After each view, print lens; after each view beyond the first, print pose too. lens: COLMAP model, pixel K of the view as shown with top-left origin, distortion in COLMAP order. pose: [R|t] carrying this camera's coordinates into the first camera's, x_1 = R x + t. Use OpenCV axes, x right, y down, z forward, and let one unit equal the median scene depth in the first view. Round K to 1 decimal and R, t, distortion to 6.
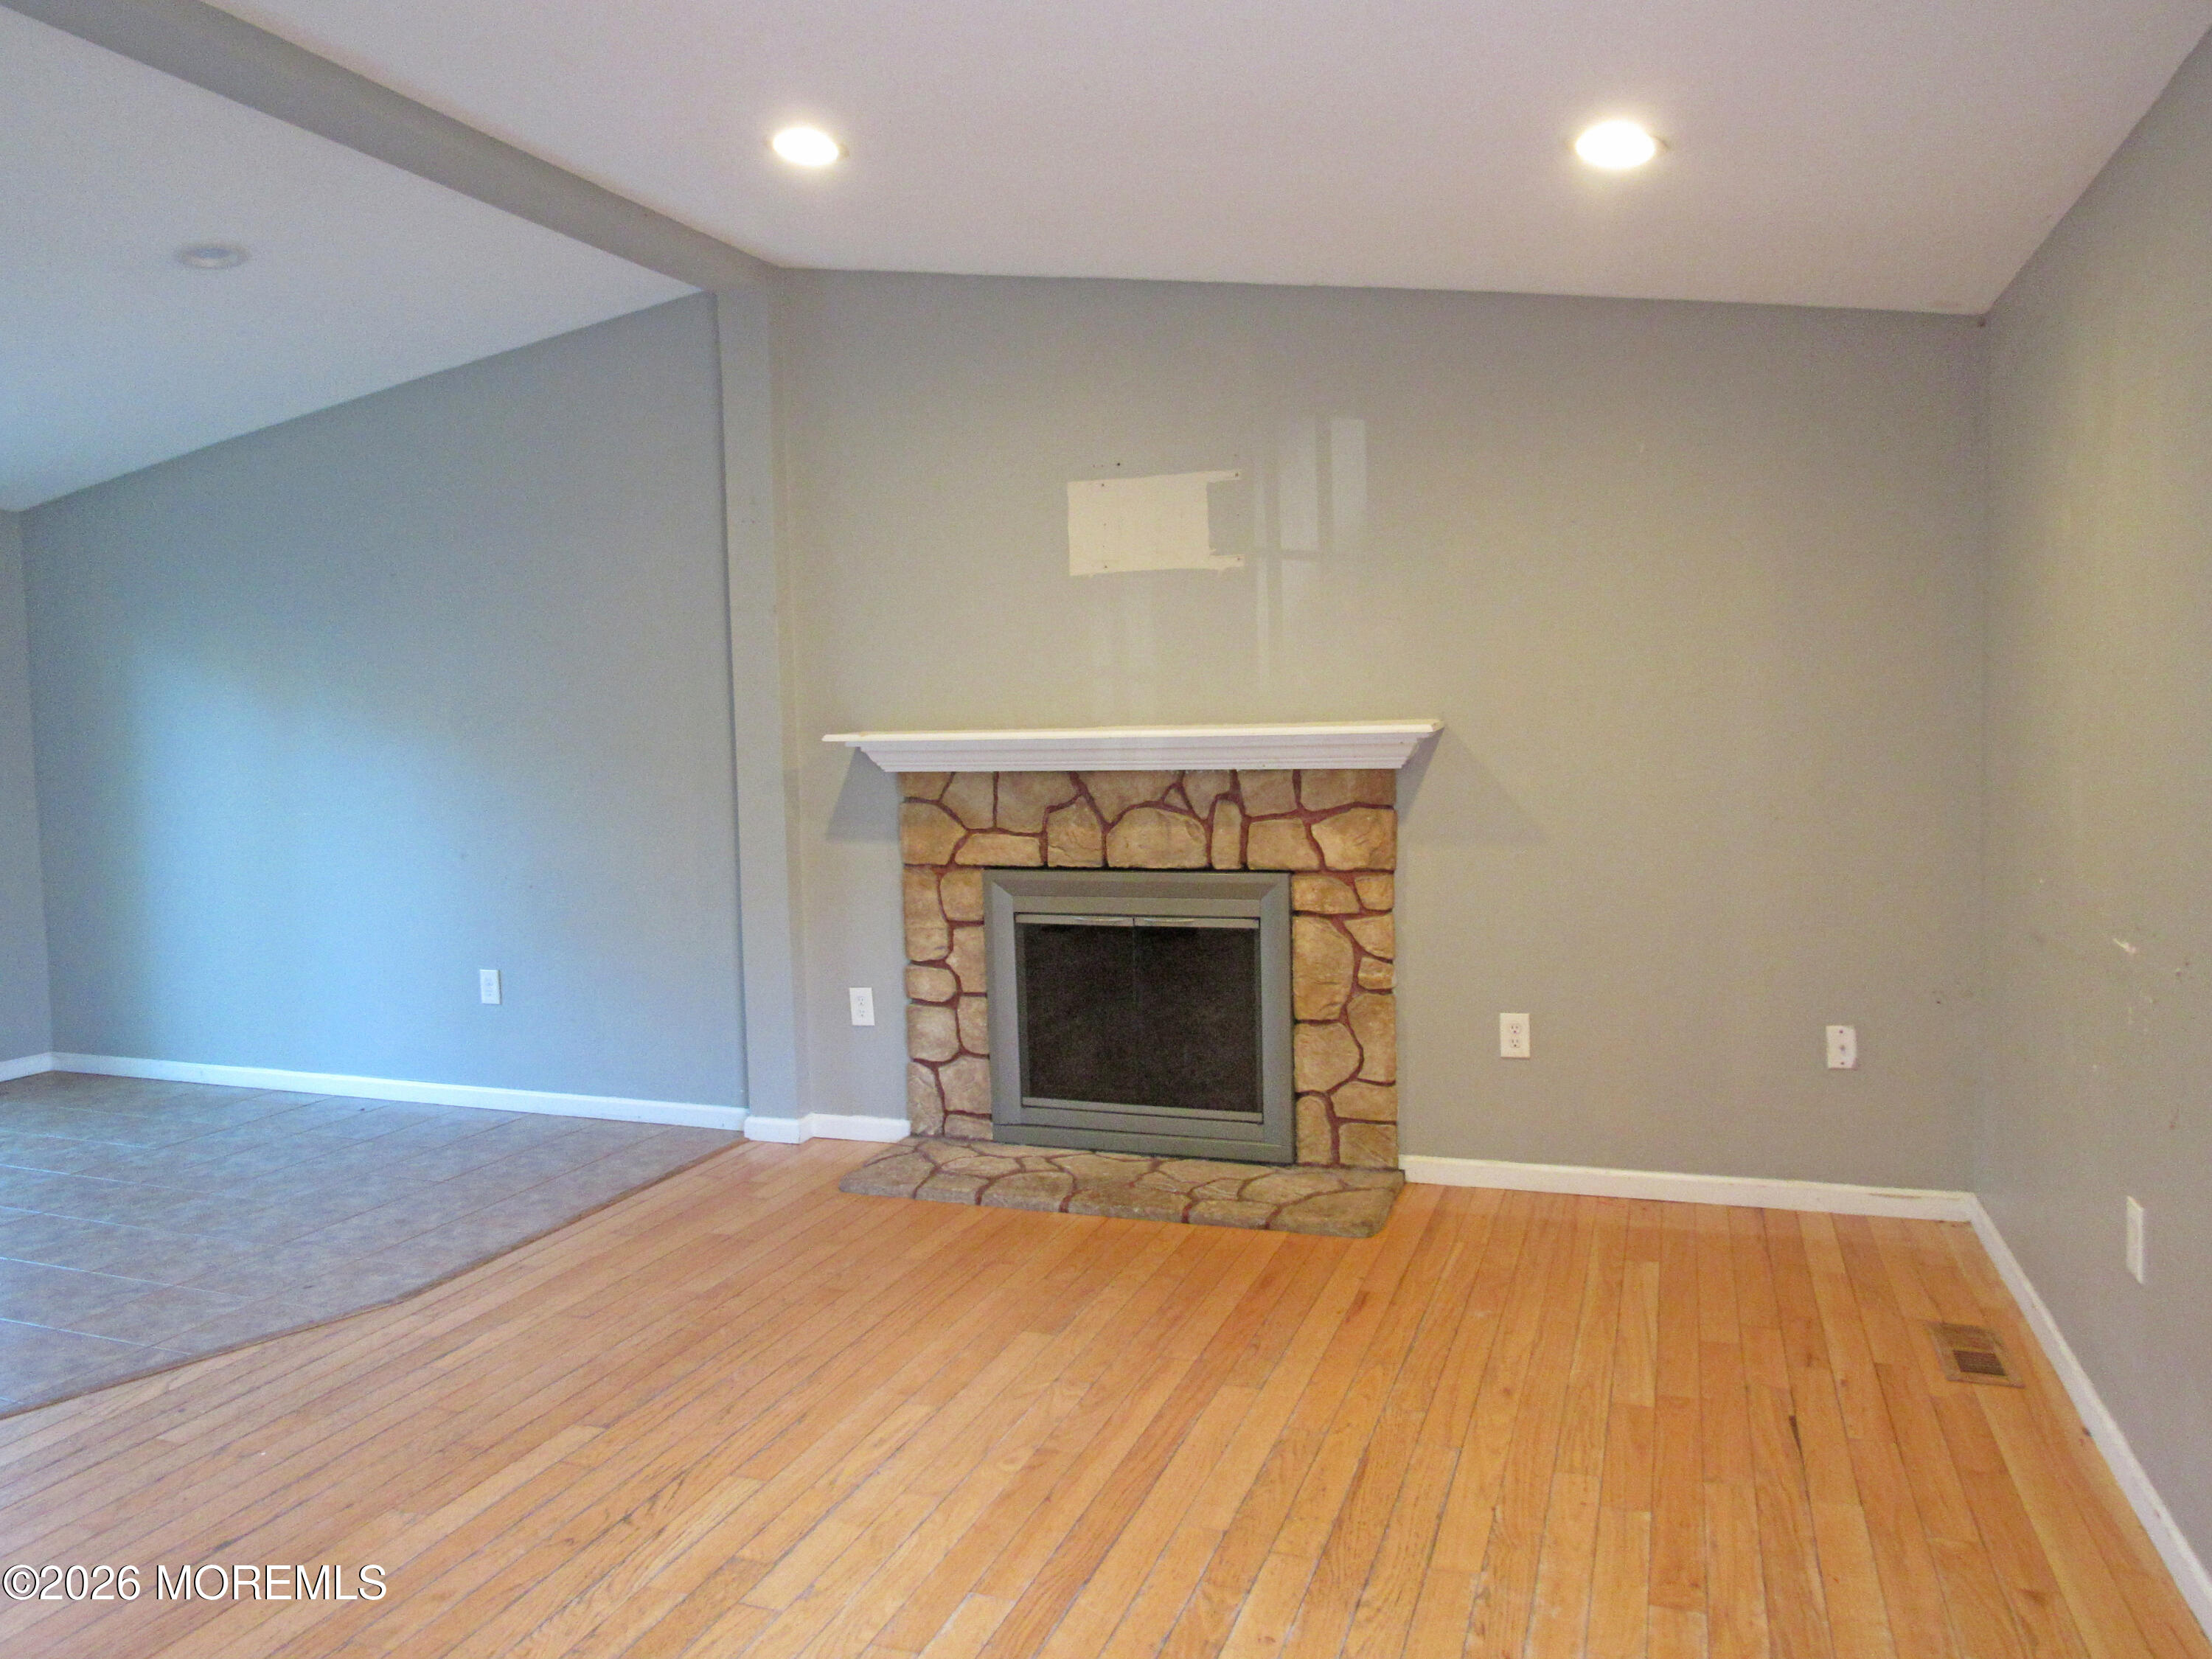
lens RADIAL K [[1571.8, 0, 1106.0], [0, 1571.8, 829.5], [0, 0, 1]] dist [-0.030745, 0.001388]
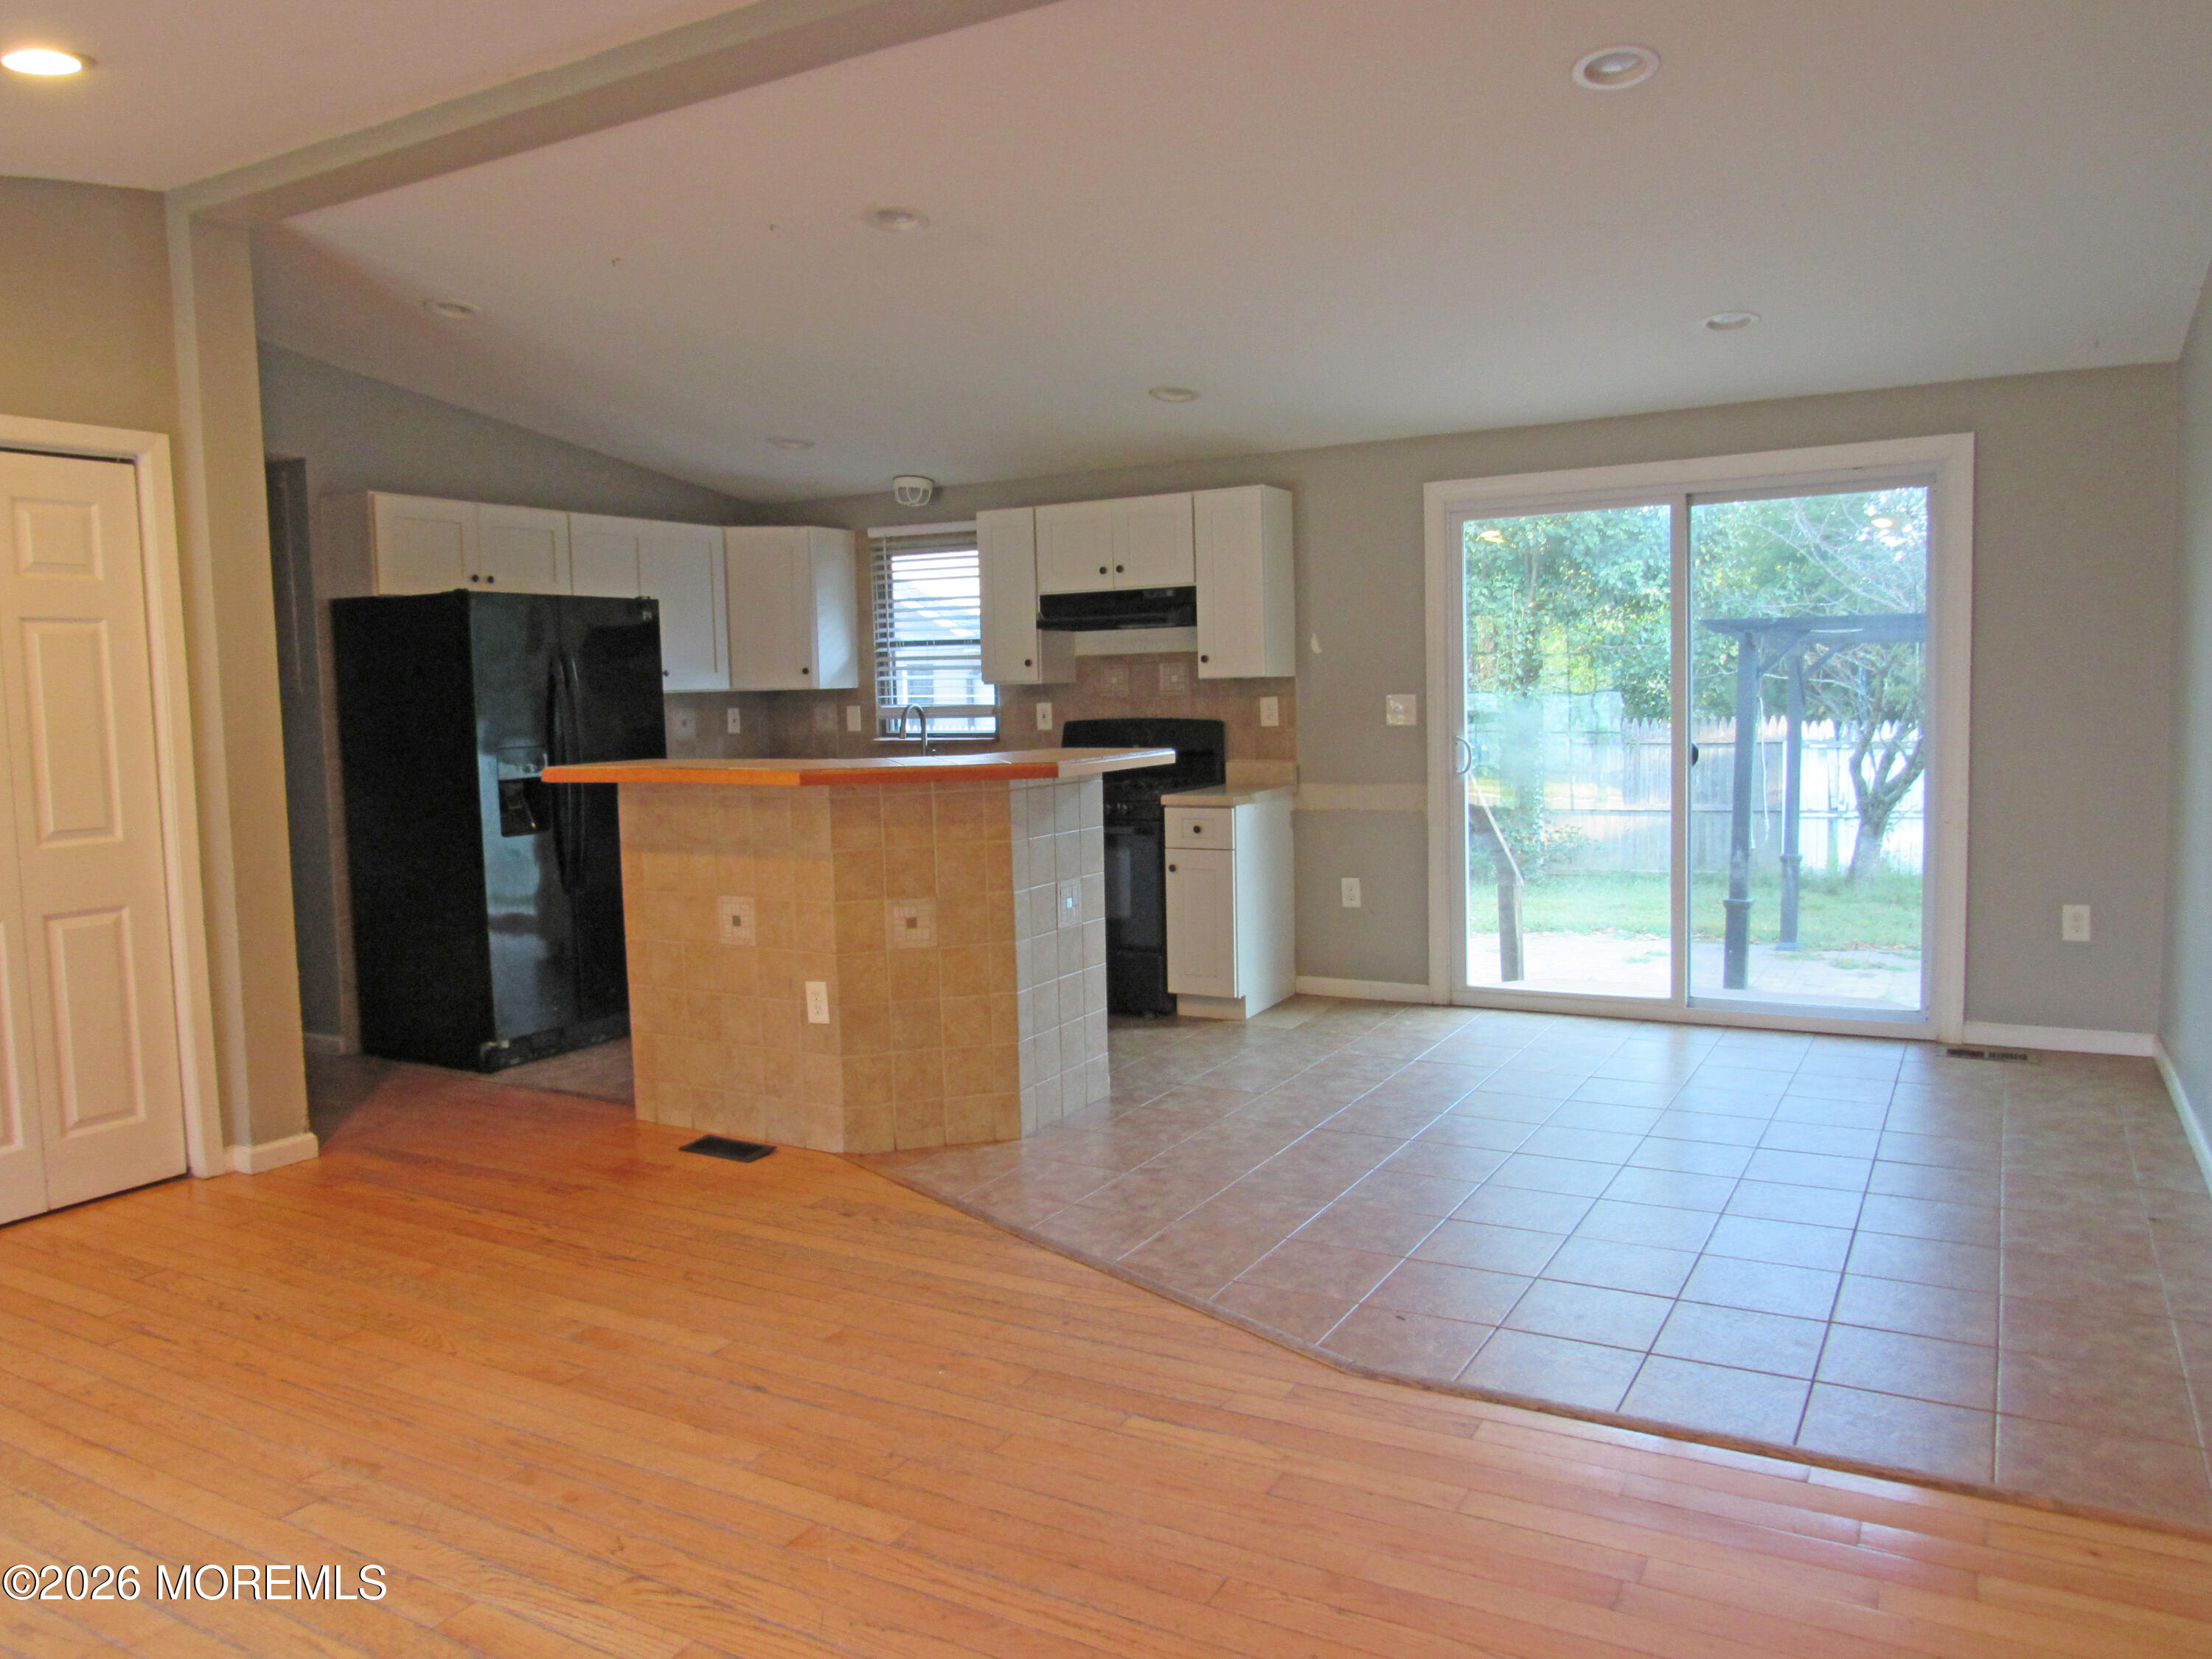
lens RADIAL K [[1571.8, 0, 1106.0], [0, 1571.8, 829.5], [0, 0, 1]] dist [-0.030745, 0.001388]
pose [[-0.166516, 0.113921, -0.979436, 0.395846], [-0.038468, 0.991797, 0.121898, -0.087487], [0.985288, 0.057975, -0.160768, 1.146437]]
